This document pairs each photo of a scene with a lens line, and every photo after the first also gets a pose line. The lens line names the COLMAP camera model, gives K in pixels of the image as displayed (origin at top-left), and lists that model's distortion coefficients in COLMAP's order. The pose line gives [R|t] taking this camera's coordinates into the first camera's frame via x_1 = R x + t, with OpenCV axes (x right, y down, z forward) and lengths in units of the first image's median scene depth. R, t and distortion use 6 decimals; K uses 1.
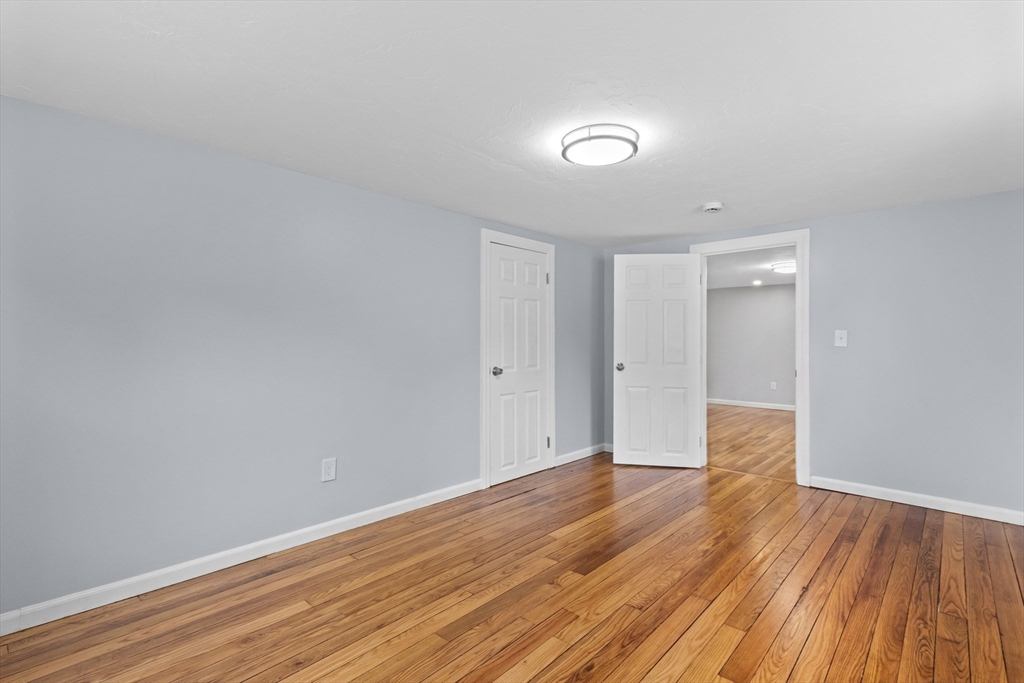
lens RADIAL K [[468.6, 0, 511.3], [0, 468.6, 341.4], [0, 0, 1]] dist [0.002914, -0.000291]
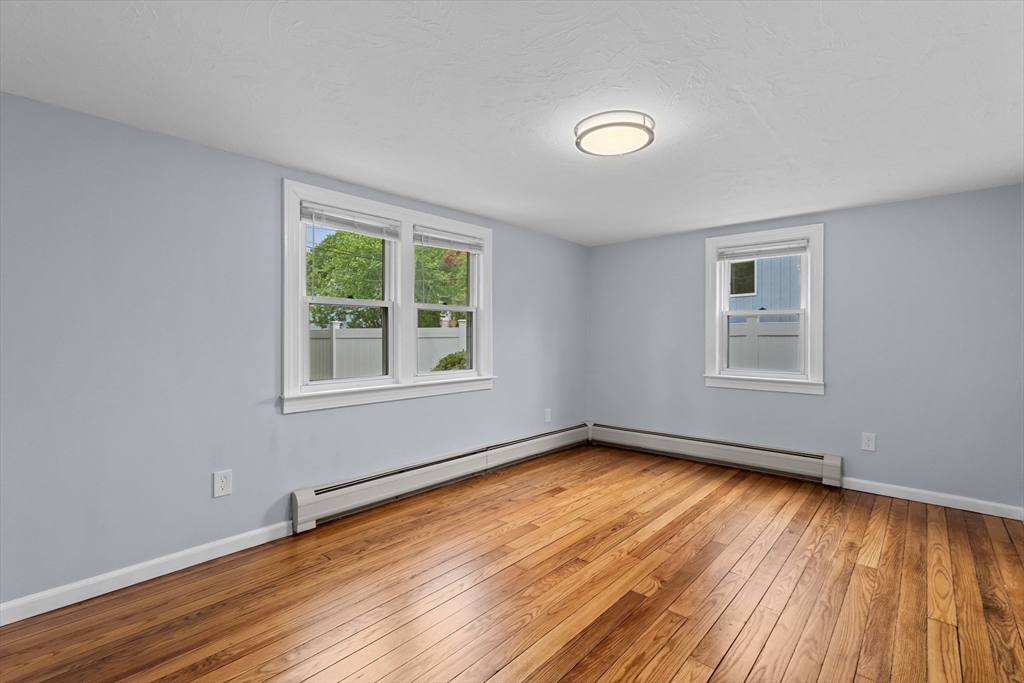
lens RADIAL K [[468.6, 0, 512.7], [0, 468.6, 339.5], [0, 0, 1]] dist [0.002914, -0.000291]
pose [[-0.999585, -0.003808, -0.028565, 0.454734], [-0.003959, 0.999978, 0.005236, 0.005959], [0.028545, 0.005347, -0.999578, 2.089498]]
